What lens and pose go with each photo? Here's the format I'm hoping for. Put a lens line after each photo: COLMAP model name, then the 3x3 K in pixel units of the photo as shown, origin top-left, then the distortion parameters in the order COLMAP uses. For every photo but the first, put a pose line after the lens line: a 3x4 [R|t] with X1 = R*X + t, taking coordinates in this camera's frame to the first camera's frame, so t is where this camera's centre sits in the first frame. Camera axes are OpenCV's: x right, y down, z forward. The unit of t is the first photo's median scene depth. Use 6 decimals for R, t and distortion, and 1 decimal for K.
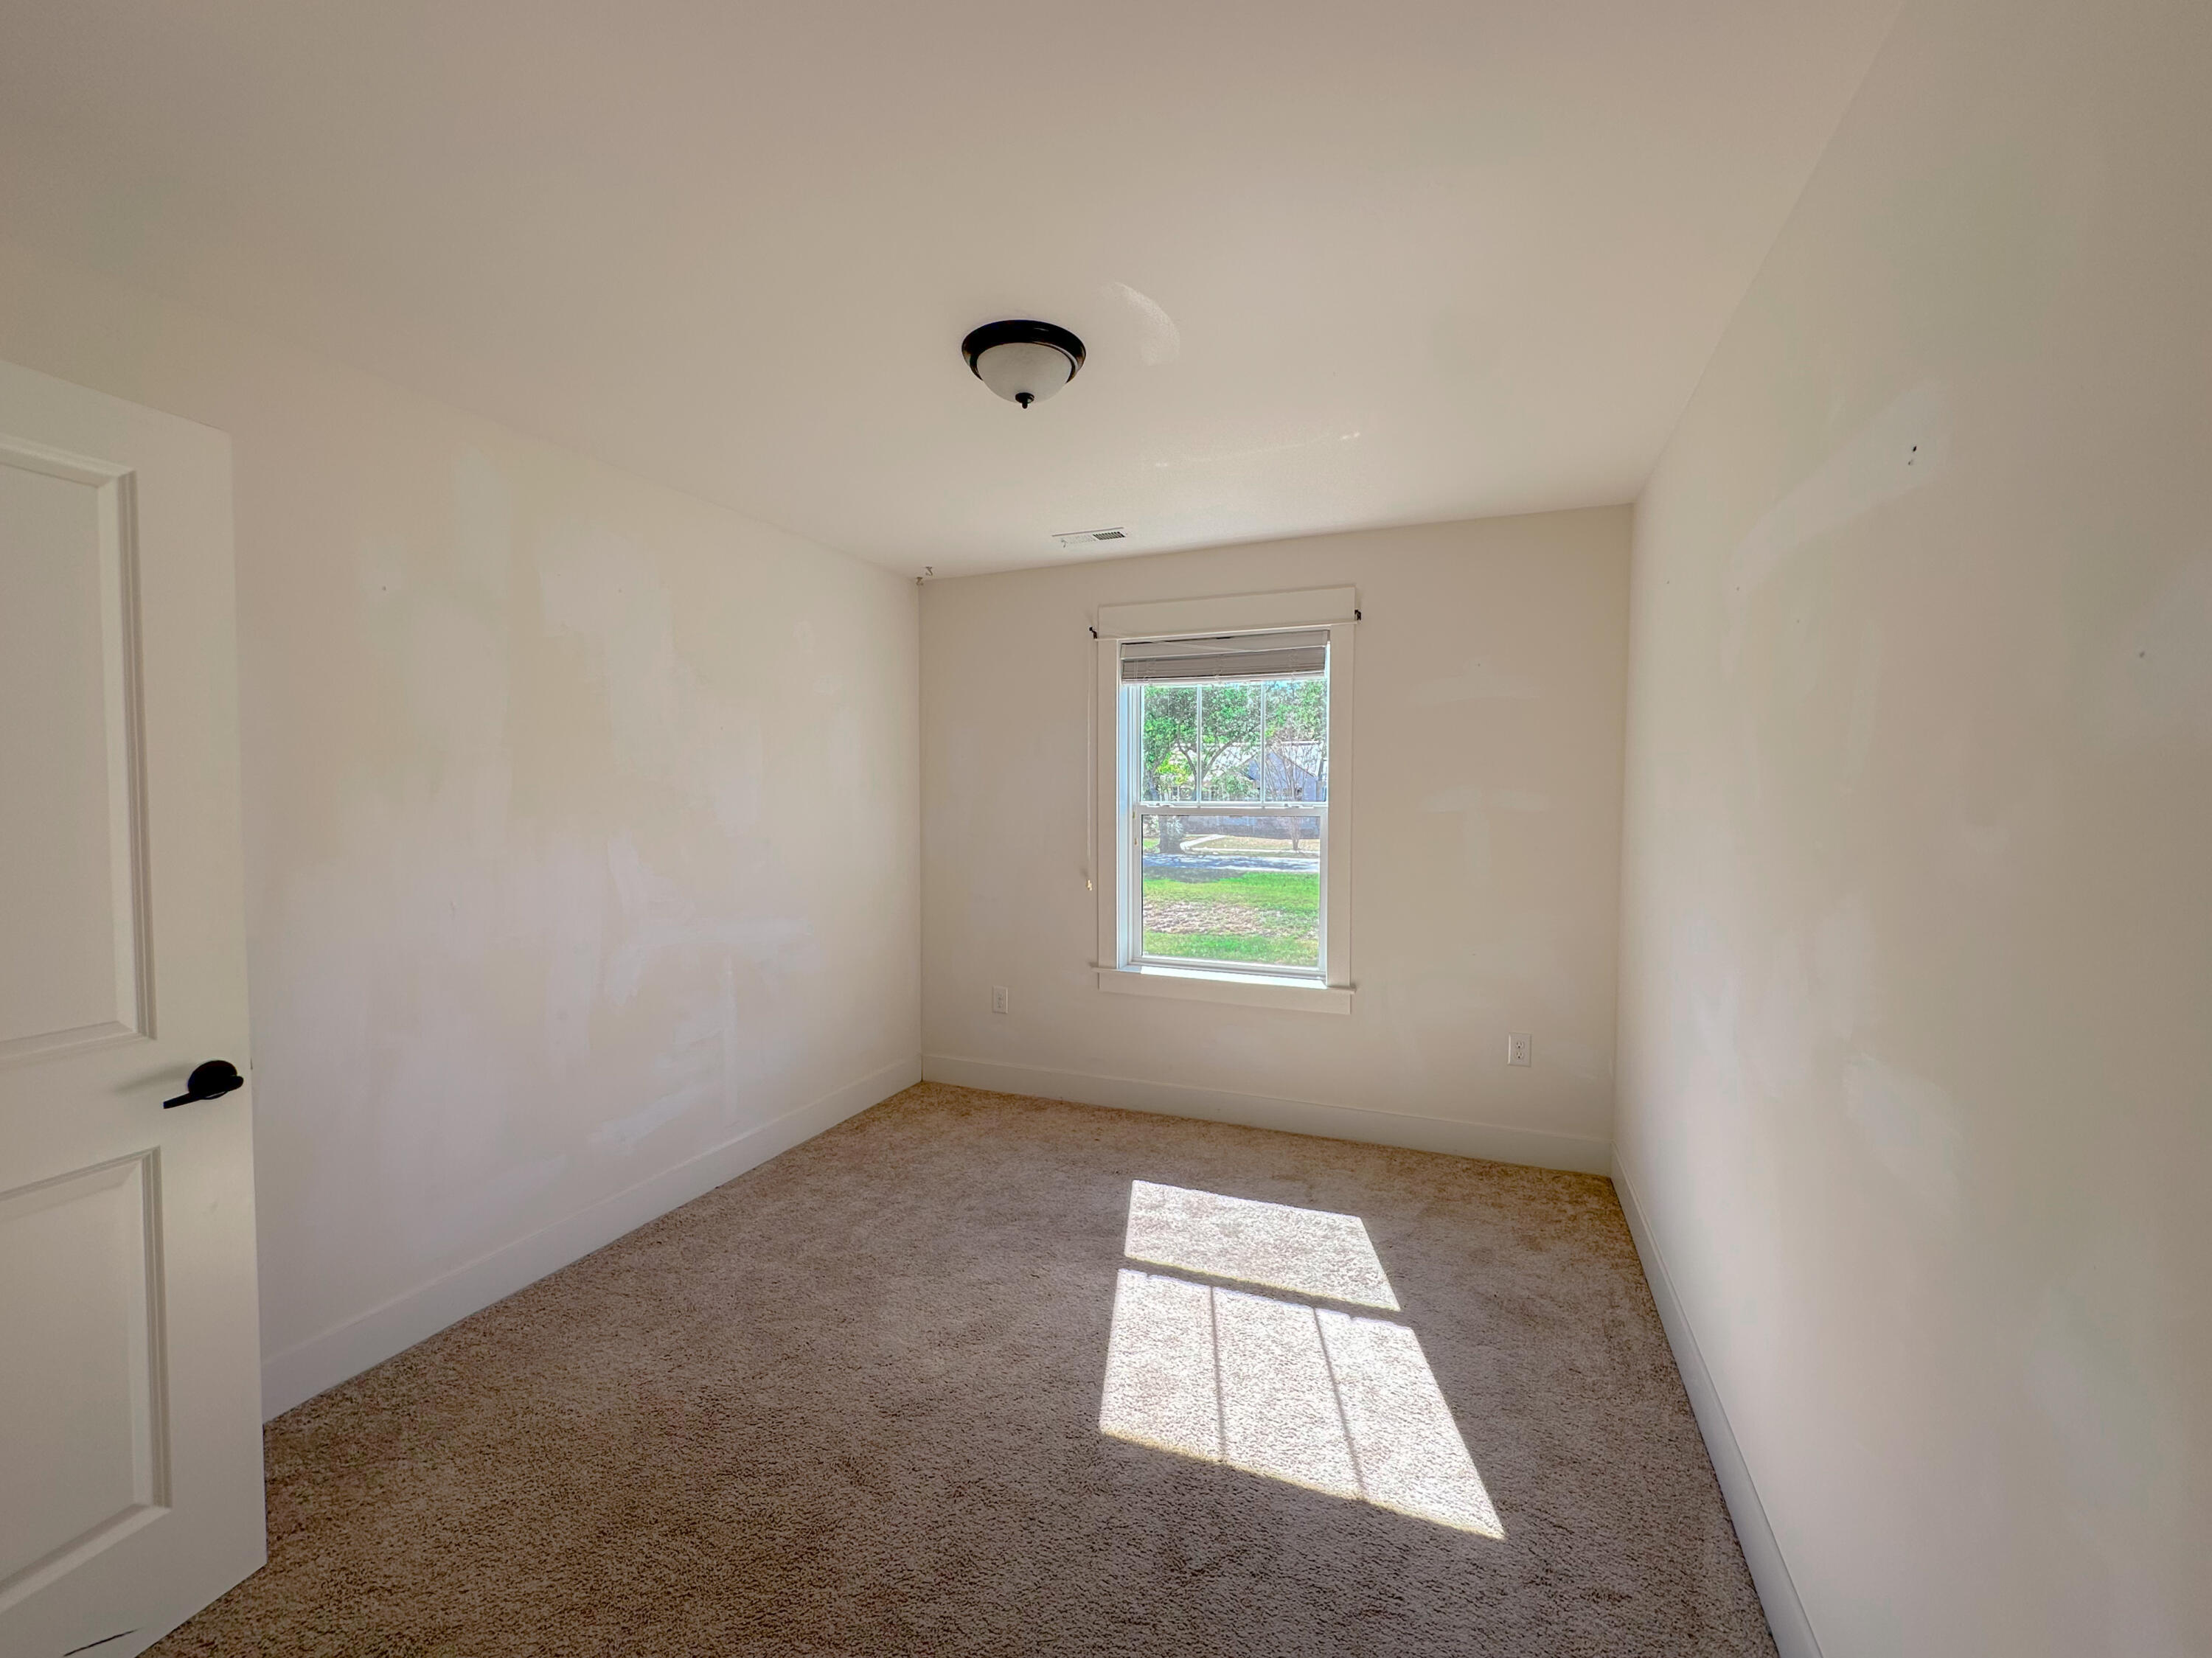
lens RADIAL K [[894.0, 0, 1106.0], [0, 894.0, 829.0], [0, 0, 1]] dist [-0.001218, 0.000174]
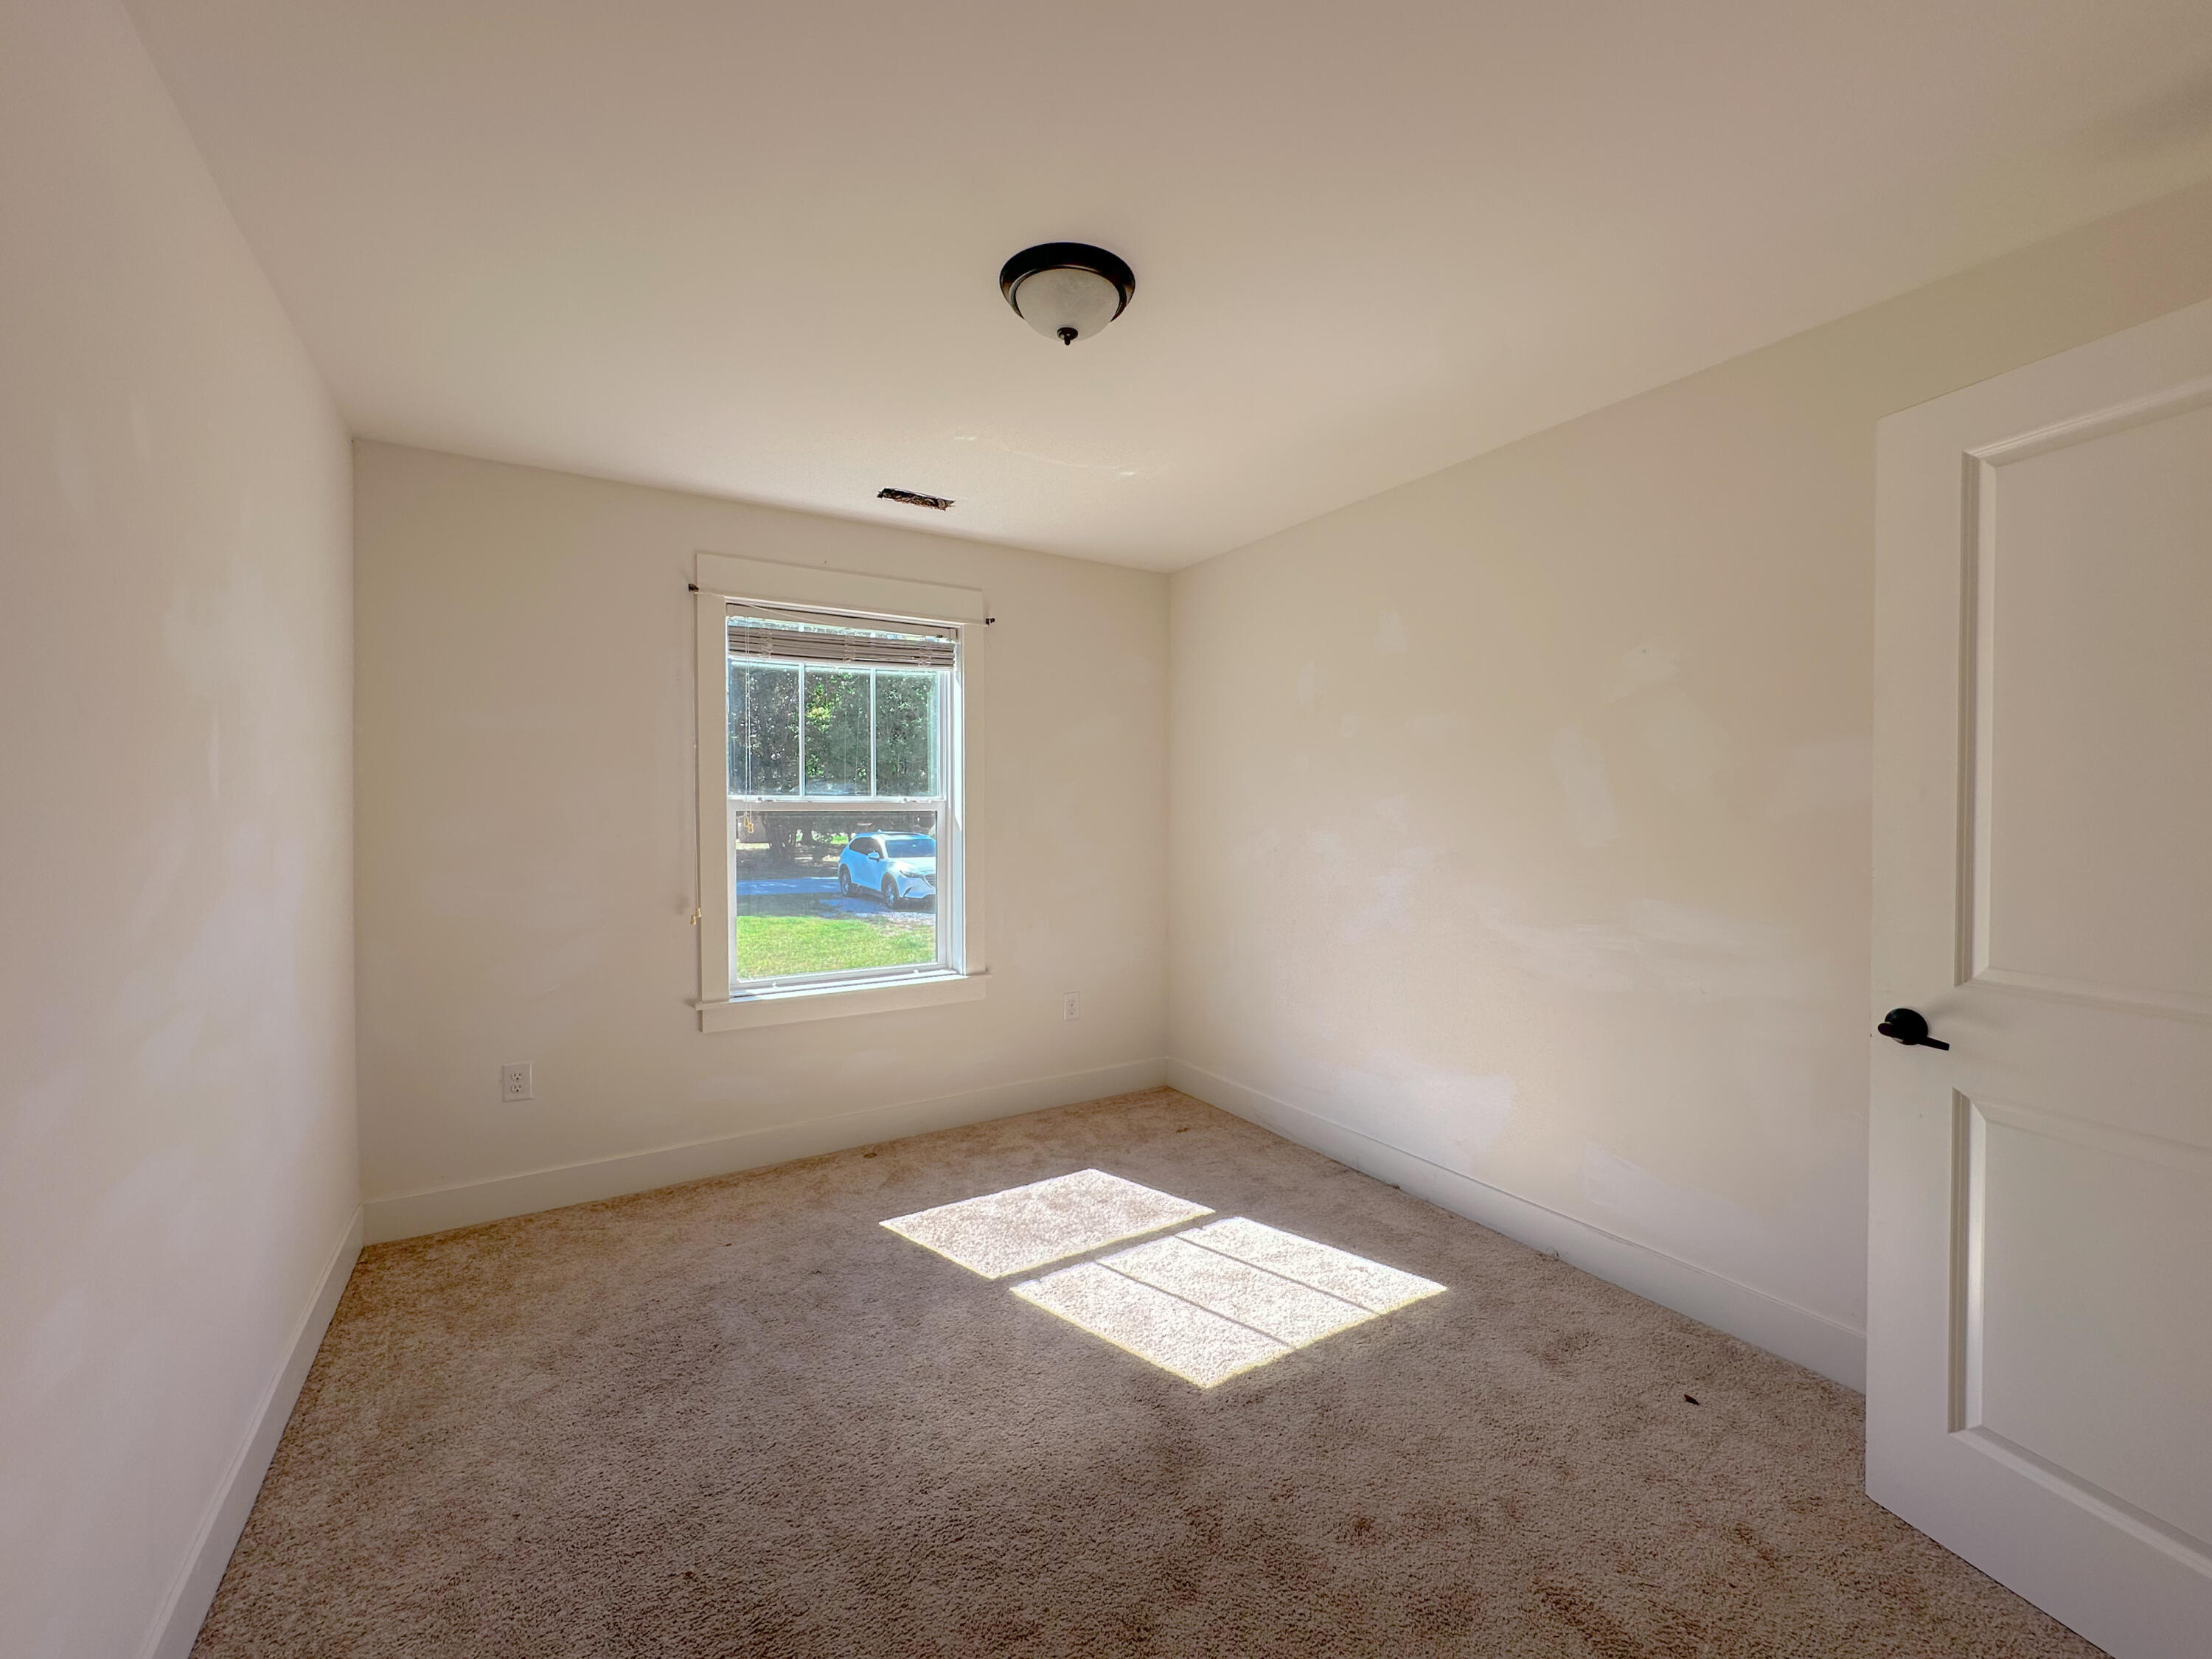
lens RADIAL K [[894.1, 0, 1106.0], [0, 894.1, 829.5], [0, 0, 1]] dist [-0.001218, 0.000174]
pose [[0.596642, -0.023662, 0.802159, -0.518077], [0.041511, 0.999137, -0.001403, 0.019180], [-0.801433, 0.034136, 0.597109, 0.281160]]
